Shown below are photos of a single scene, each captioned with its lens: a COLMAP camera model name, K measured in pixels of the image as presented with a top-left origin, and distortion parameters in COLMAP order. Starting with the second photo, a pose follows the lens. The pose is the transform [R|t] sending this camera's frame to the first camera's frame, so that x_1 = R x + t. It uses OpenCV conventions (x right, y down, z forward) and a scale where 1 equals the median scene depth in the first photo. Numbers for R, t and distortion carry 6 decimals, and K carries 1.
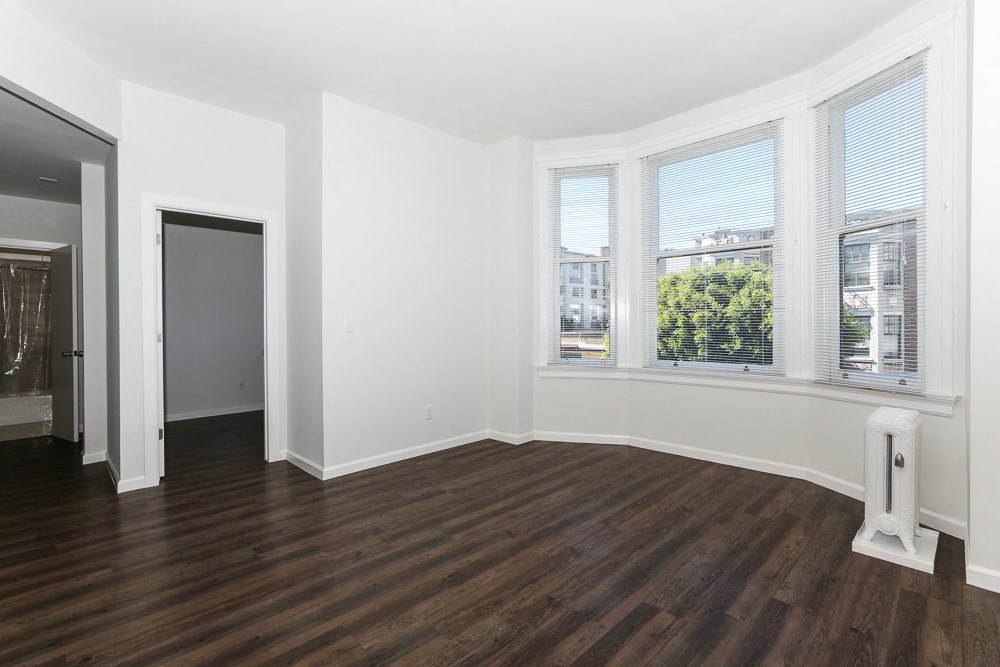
lens RADIAL K [[447.3, 0, 502.3], [0, 447.3, 321.1], [0, 0, 1]] dist [0.000773, 0.000192]
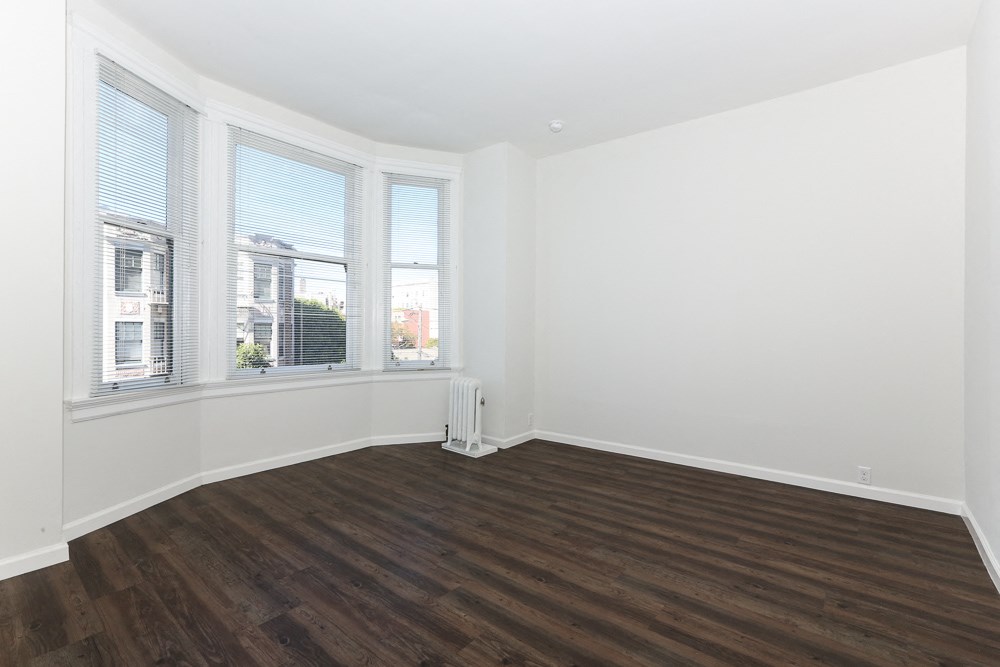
lens RADIAL K [[454.8, 0, 500.0], [0, 454.8, 333.5], [0, 0, 1]] dist [-0.013520, 0.000107]
pose [[-0.104372, 0.005695, 0.994522, -0.774043], [-0.012159, 0.999902, -0.007002, 0.028681], [-0.994464, -0.012823, -0.104292, 0.847168]]
